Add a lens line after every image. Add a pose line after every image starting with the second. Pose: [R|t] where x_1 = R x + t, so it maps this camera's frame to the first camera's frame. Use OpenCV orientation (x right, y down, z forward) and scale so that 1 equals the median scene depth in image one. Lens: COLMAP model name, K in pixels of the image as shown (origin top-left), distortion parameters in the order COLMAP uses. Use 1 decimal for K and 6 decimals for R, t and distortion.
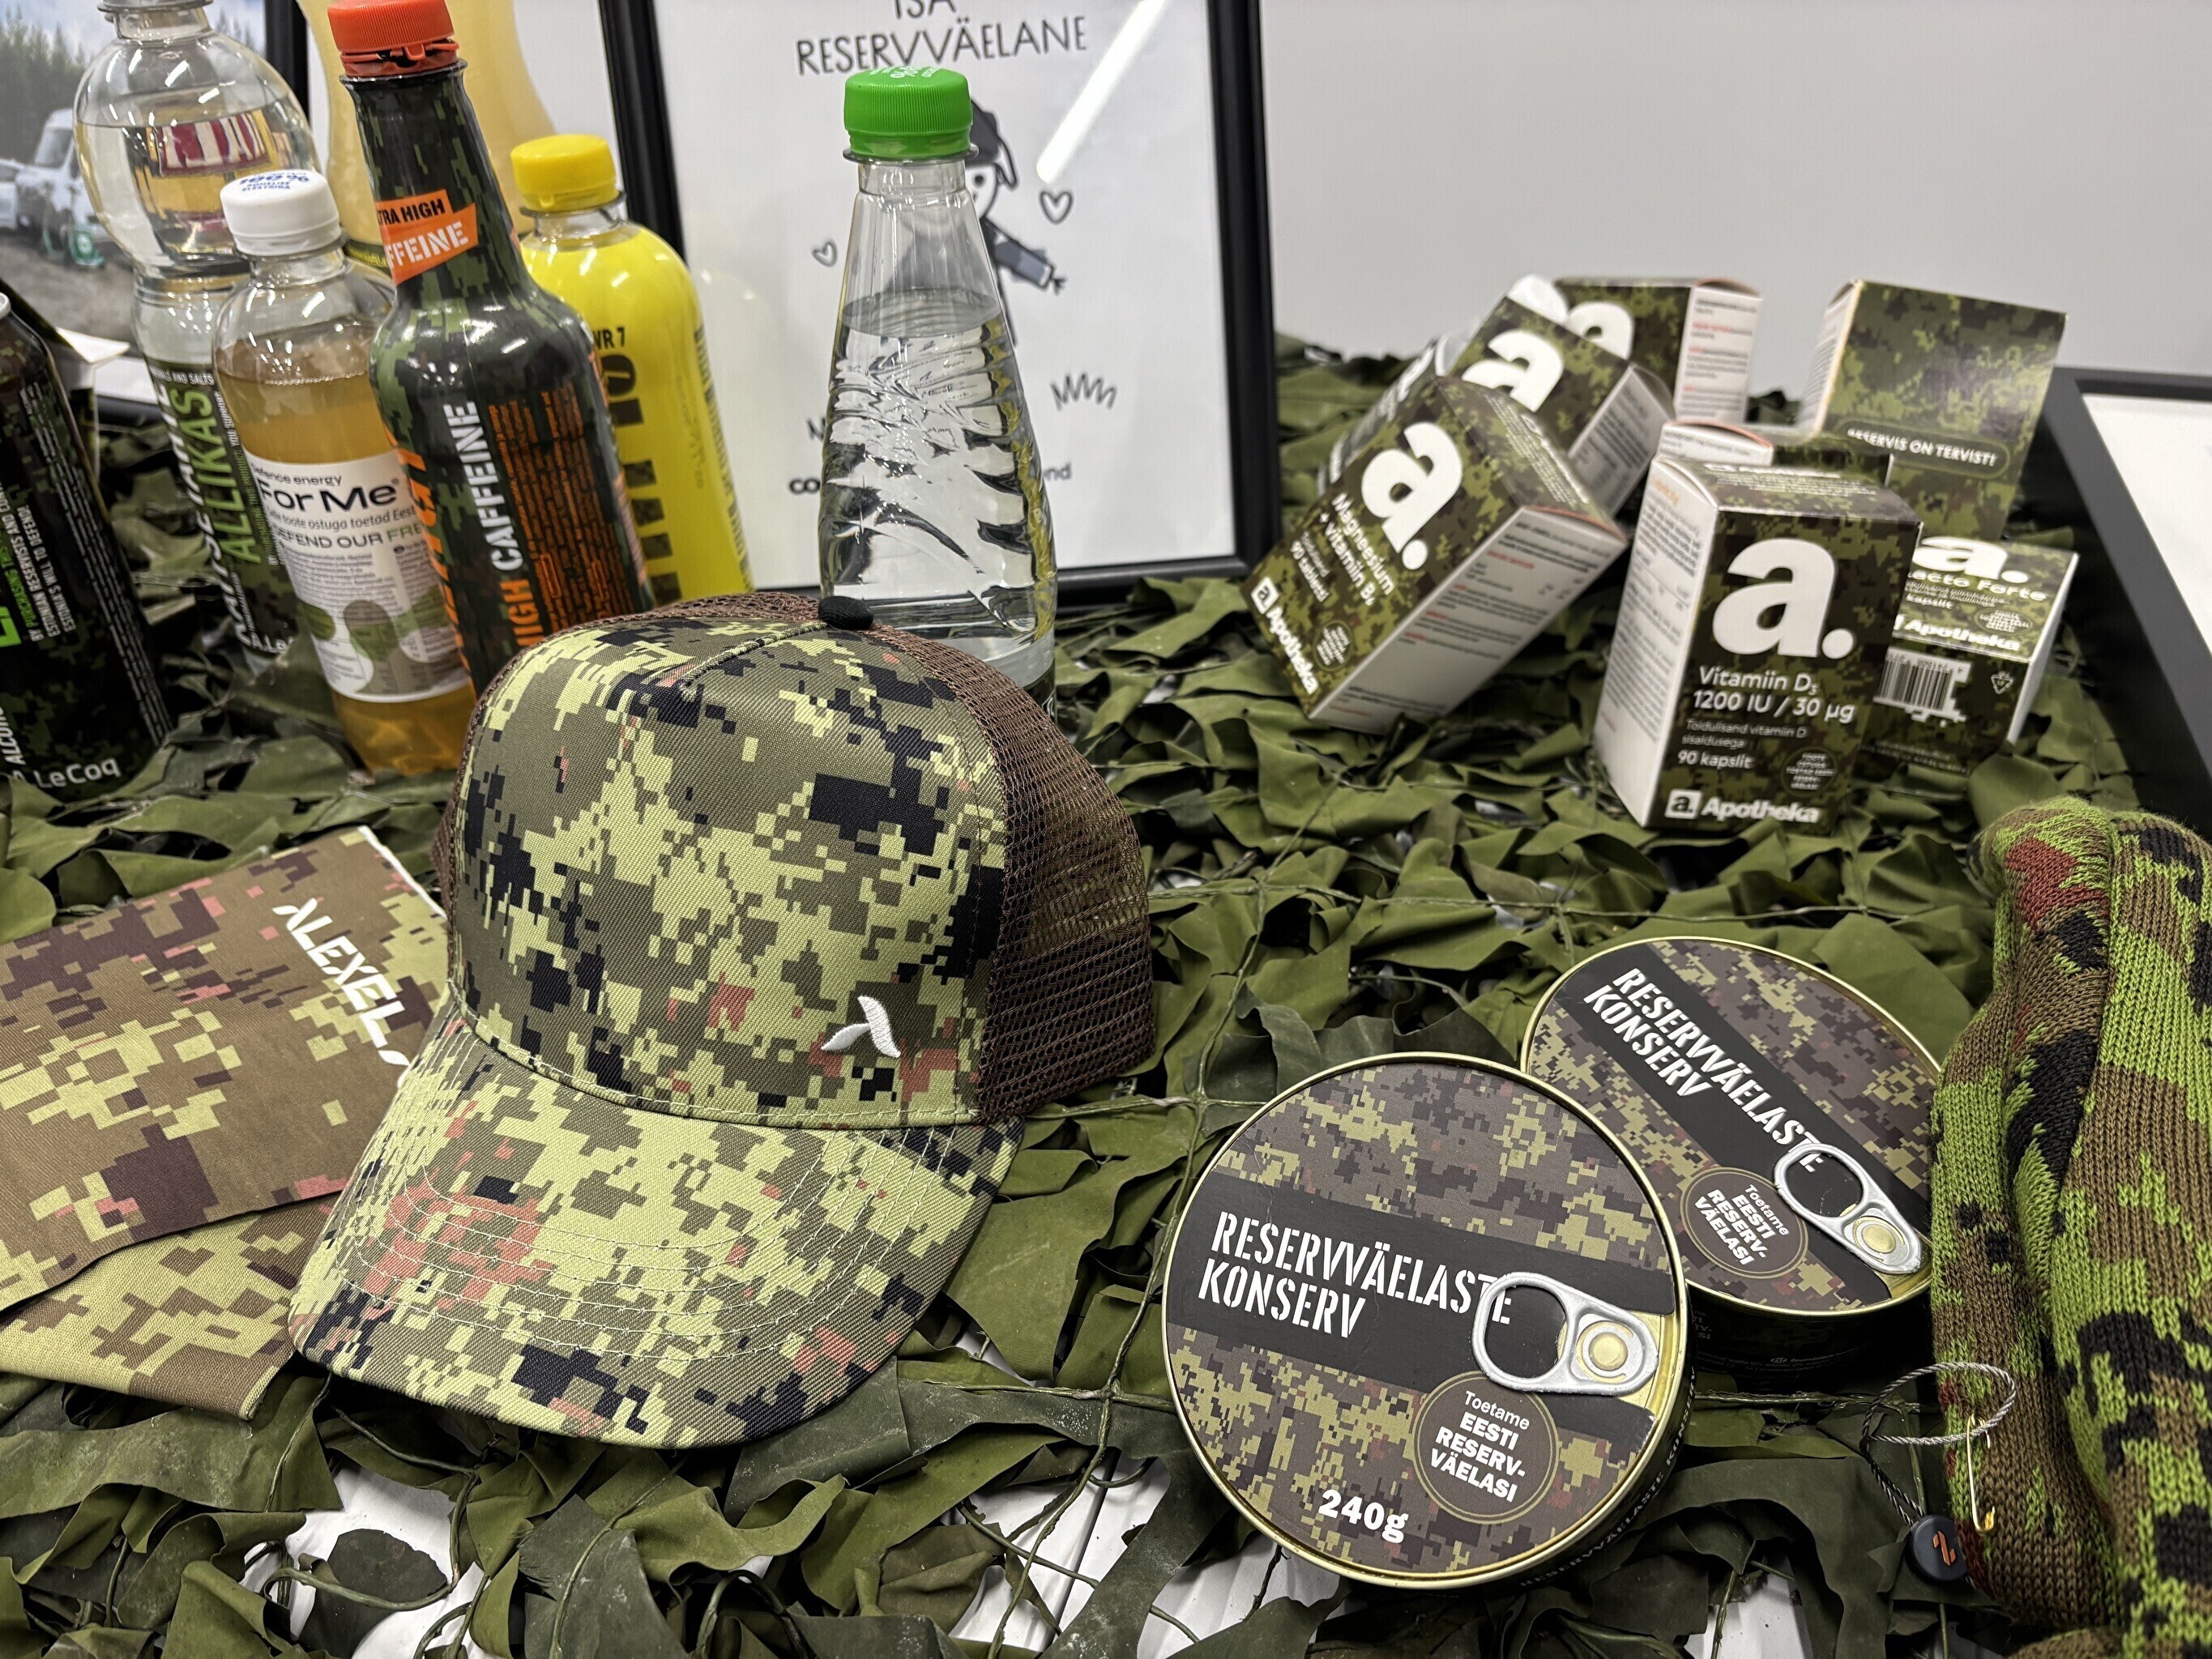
lens RADIAL K [[1685.1, 0, 1088.1], [0, 1685.1, 841.8], [0, 0, 1]] dist [0.010012, 0.009895]
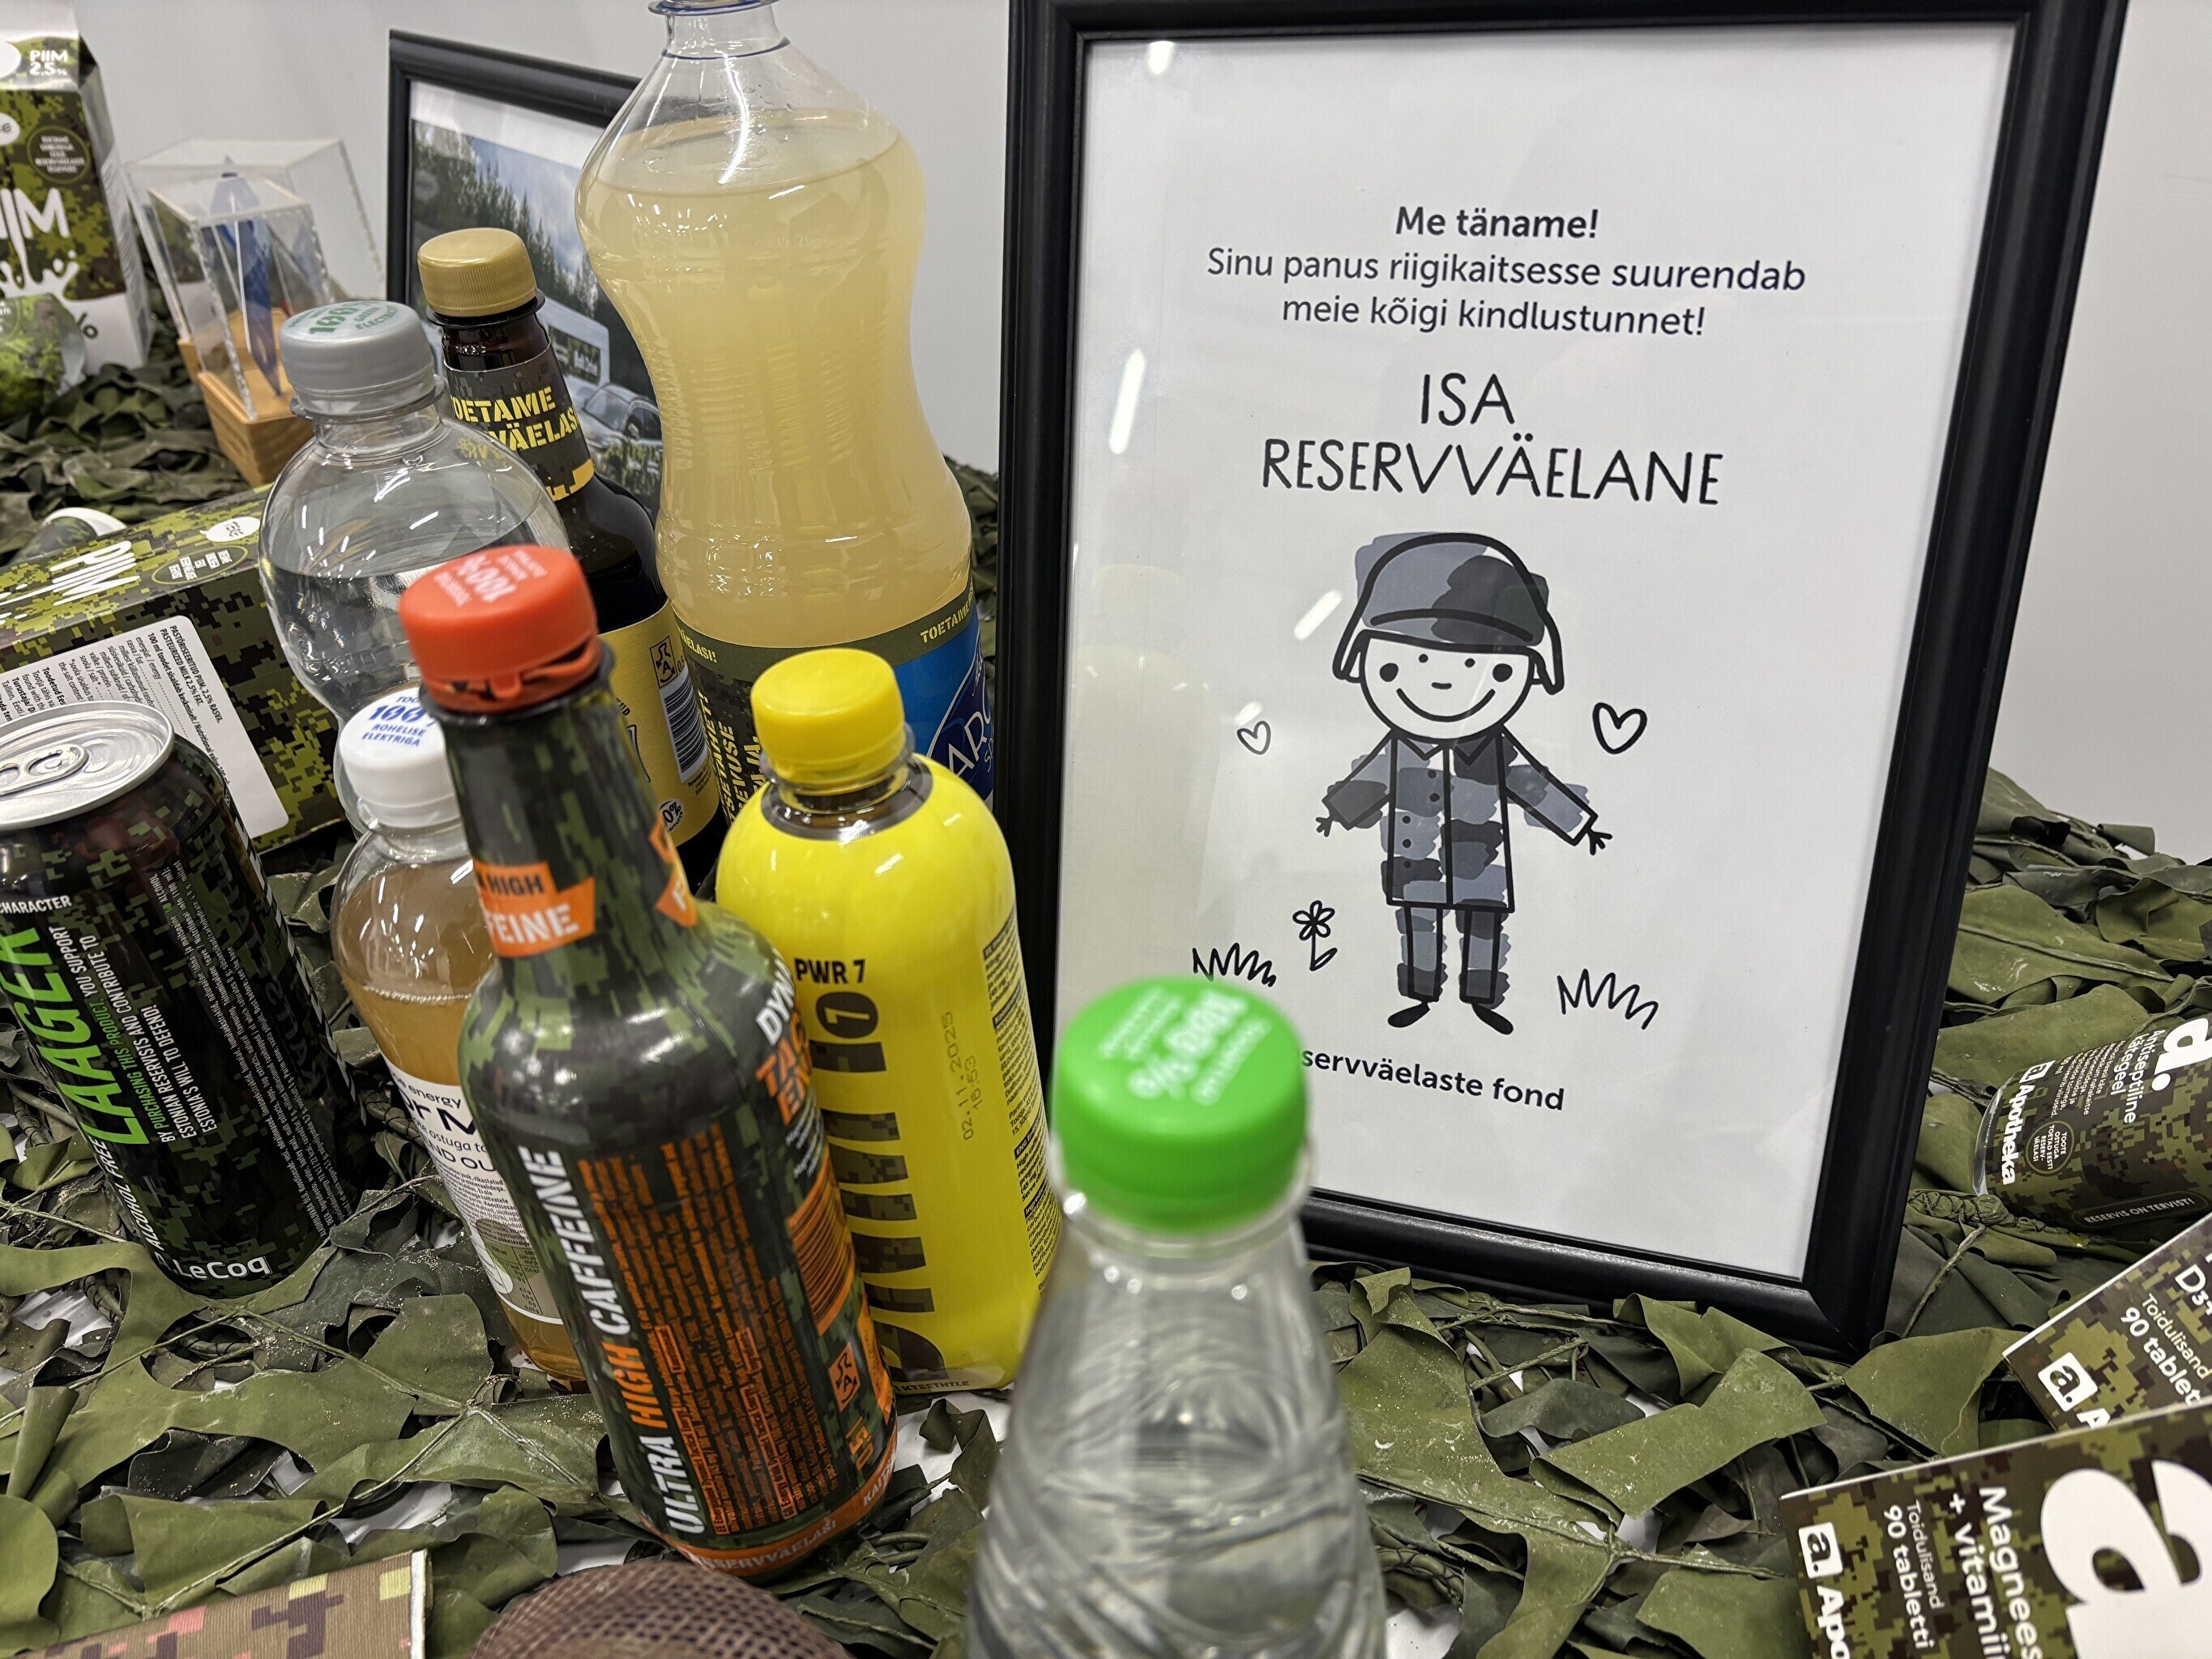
lens RADIAL K [[1692.6, 0, 1113.7], [0, 1692.6, 857.2], [0, 0, 1]] dist [0.051010, -0.063161]
pose [[0.931508, 0.198643, -0.304685, 0.010547], [-0.184602, 0.979983, 0.074532, -0.392851], [0.313392, -0.013181, 0.949532, 0.381127]]
